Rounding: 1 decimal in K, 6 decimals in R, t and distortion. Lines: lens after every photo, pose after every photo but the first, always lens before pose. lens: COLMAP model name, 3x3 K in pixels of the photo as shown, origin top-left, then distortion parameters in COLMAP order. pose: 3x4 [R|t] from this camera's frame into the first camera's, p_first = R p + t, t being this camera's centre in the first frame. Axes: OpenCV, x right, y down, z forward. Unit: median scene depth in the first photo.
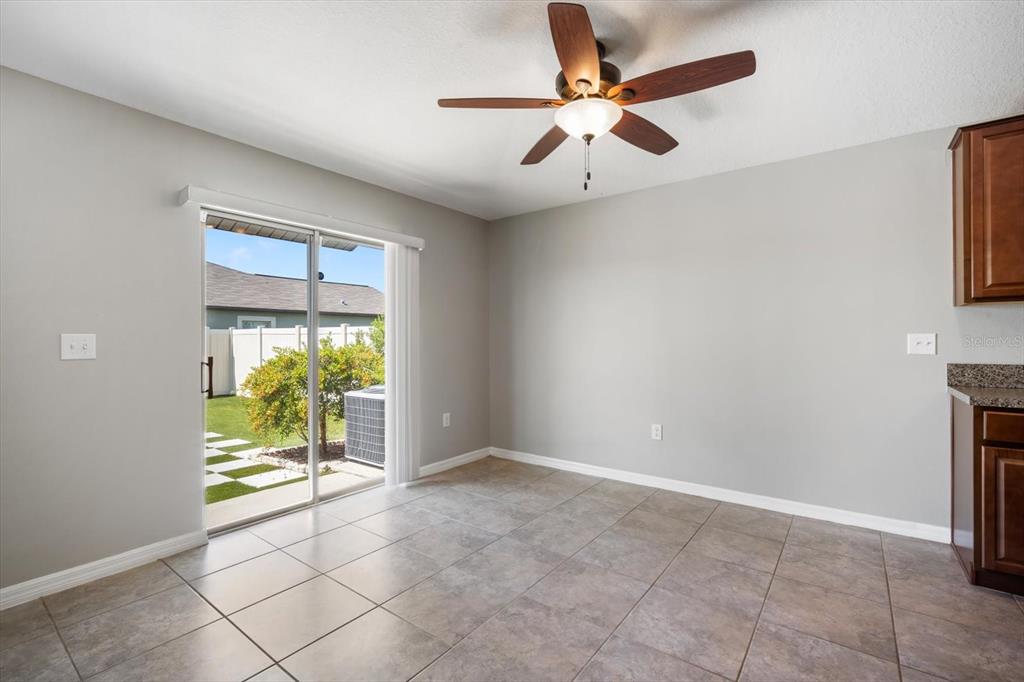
lens RADIAL K [[451.9, 0, 512.0], [0, 451.9, 341.0], [0, 0, 1]] dist [-0.002310, -0.000224]
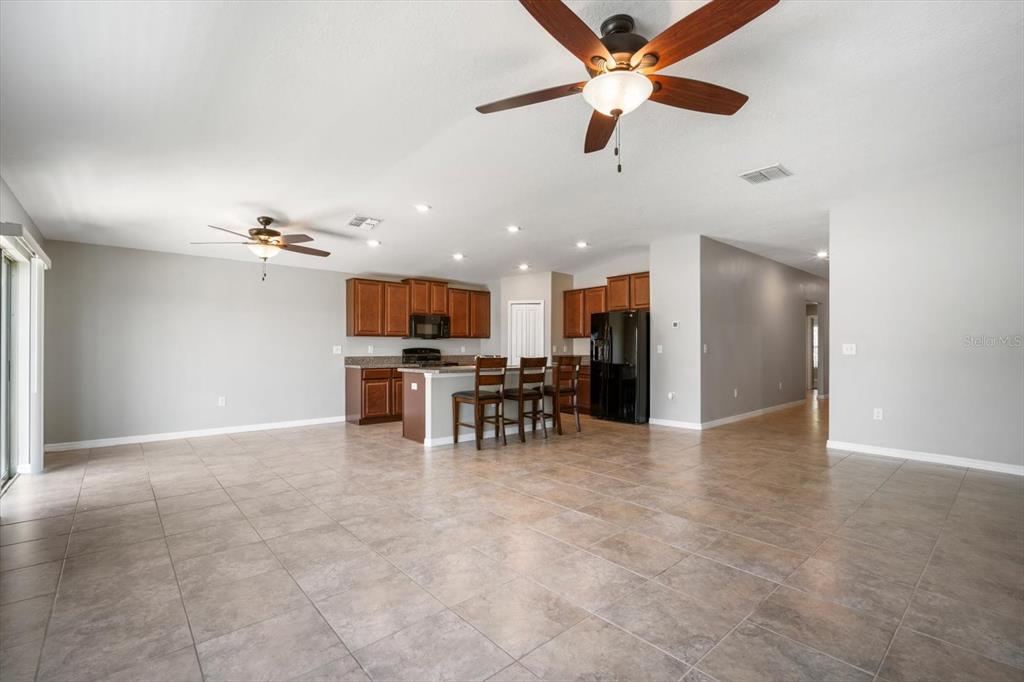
lens RADIAL K [[451.9, 0, 512.0], [0, 451.9, 341.0], [0, 0, 1]] dist [-0.002310, -0.000224]
pose [[0.201654, 0.020012, 0.979252, -1.383892], [0.003698, 0.999769, -0.021193, 0.014151], [-0.979450, 0.007895, 0.201533, -0.512604]]
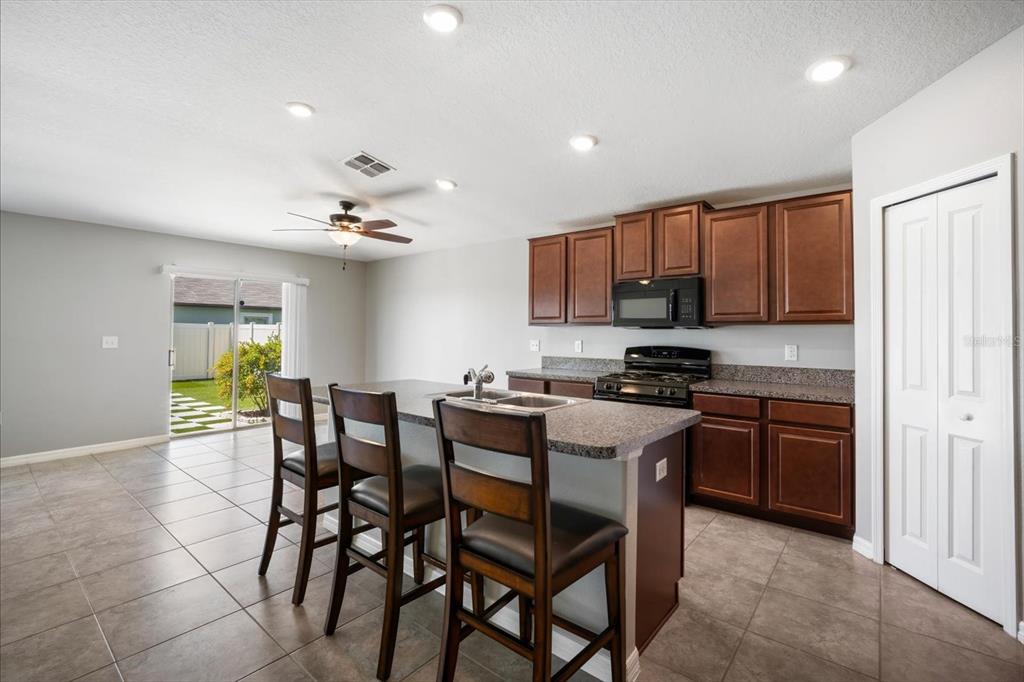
lens RADIAL K [[451.9, 0, 512.0], [0, 451.9, 341.0], [0, 0, 1]] dist [-0.002310, -0.000224]
pose [[0.999236, 0.011615, -0.037310, 0.794455], [-0.011127, 0.999850, 0.013251, -0.033493], [0.037458, -0.012826, 0.999216, -0.827479]]
